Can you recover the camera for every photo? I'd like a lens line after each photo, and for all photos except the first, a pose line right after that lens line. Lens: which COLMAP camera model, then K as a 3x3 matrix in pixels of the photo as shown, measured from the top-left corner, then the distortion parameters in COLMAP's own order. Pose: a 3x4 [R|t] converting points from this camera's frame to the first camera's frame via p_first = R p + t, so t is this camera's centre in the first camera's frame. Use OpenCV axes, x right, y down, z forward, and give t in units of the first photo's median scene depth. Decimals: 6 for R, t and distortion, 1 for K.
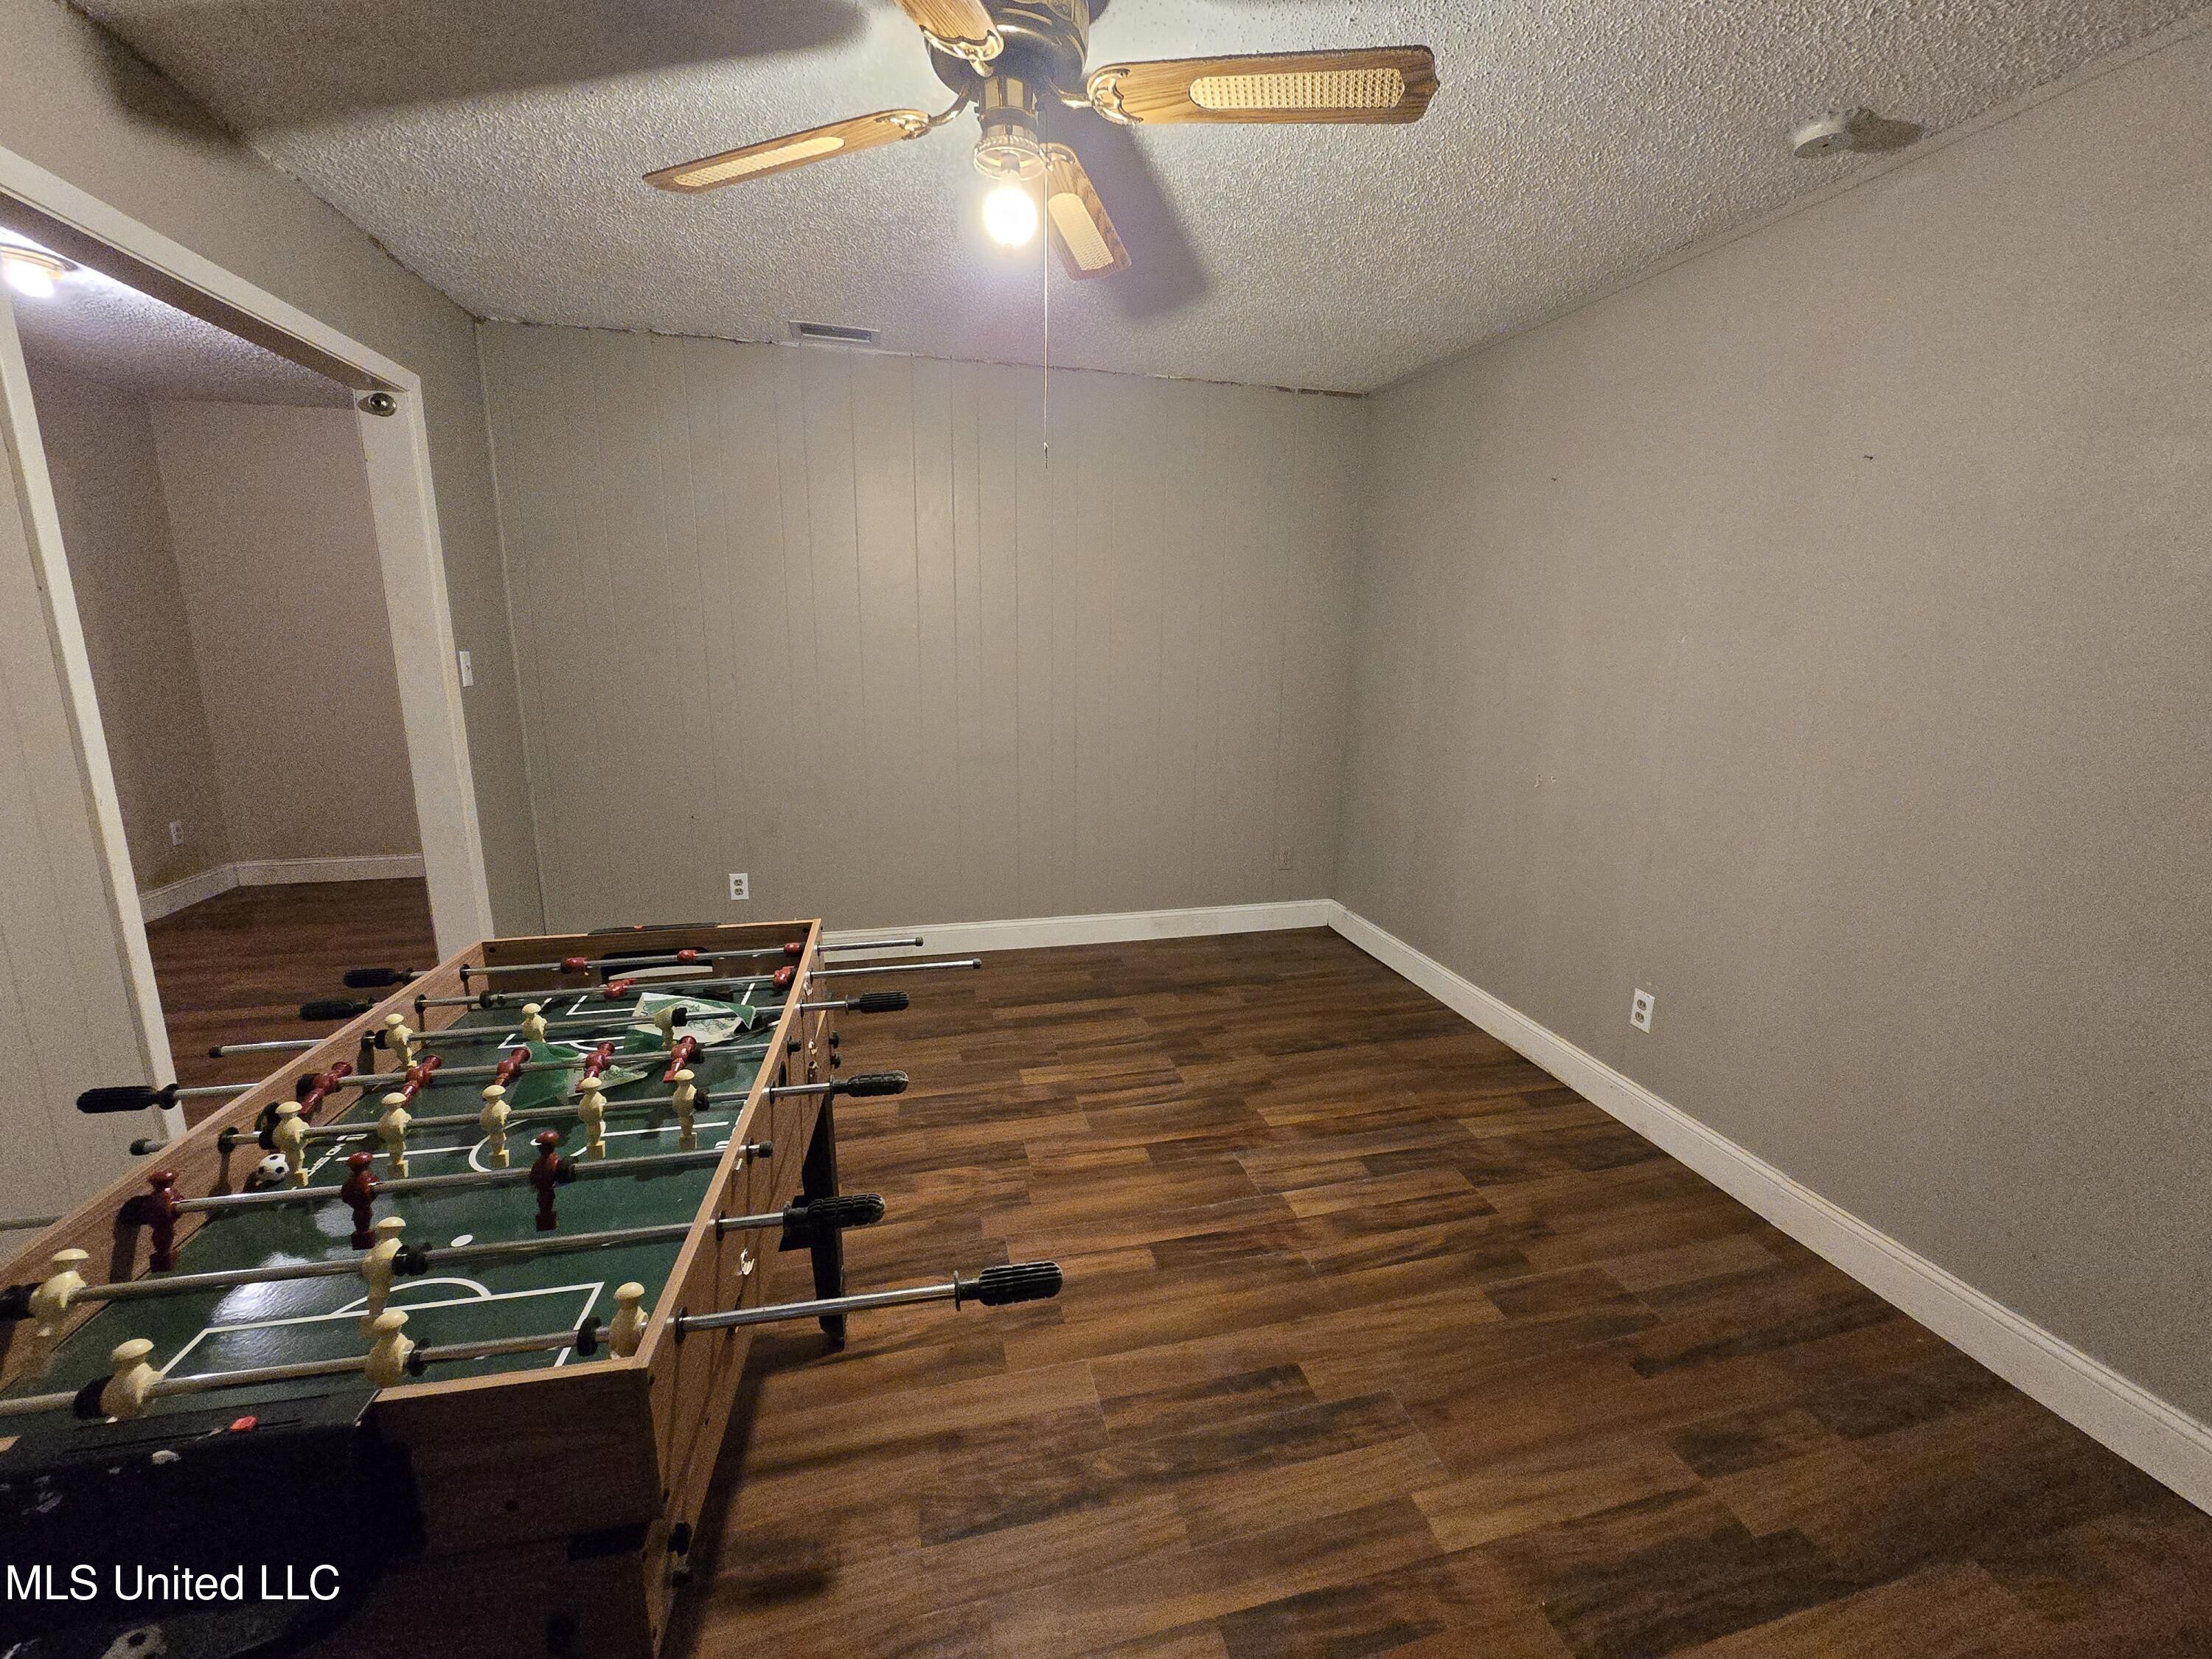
lens RADIAL K [[896.8, 0, 1107.7], [0, 896.8, 828.1], [0, 0, 1]] dist [-0.002198, 0.000078]
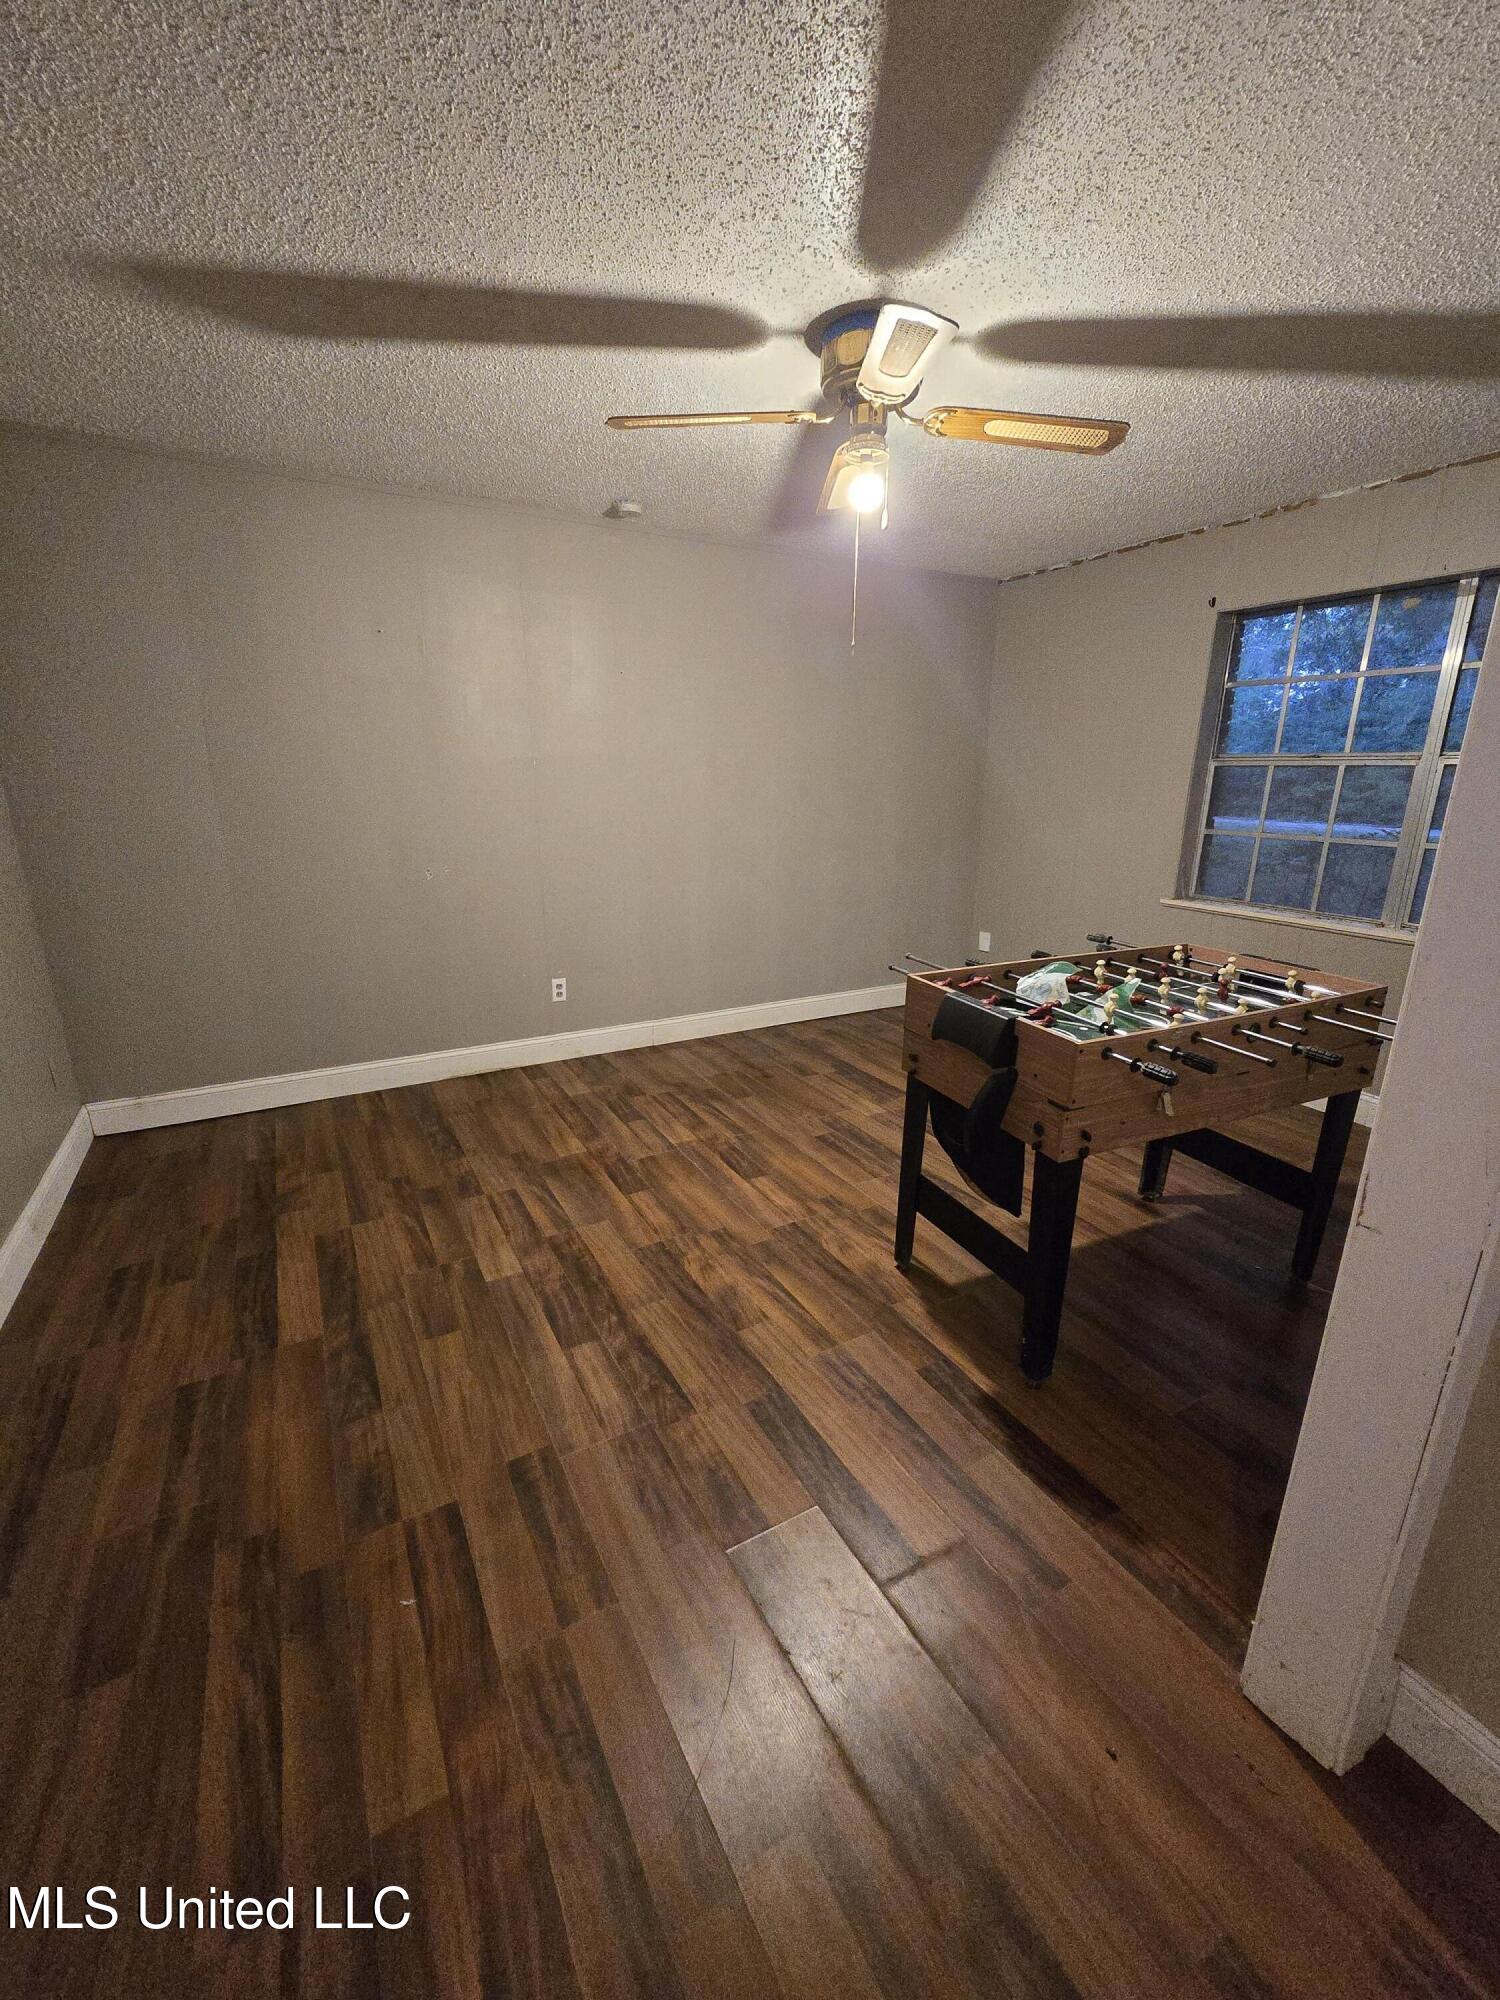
lens RADIAL K [[810.9, 0, 755.8], [0, 810.9, 1010.6], [0, 0, 1]] dist [-0.002198, 0.000078]
pose [[-0.250095, -0.286110, 0.924983, -0.913218], [0.207154, 0.917409, 0.339777, -0.200724], [-0.945801, 0.276591, -0.170170, 0.927089]]
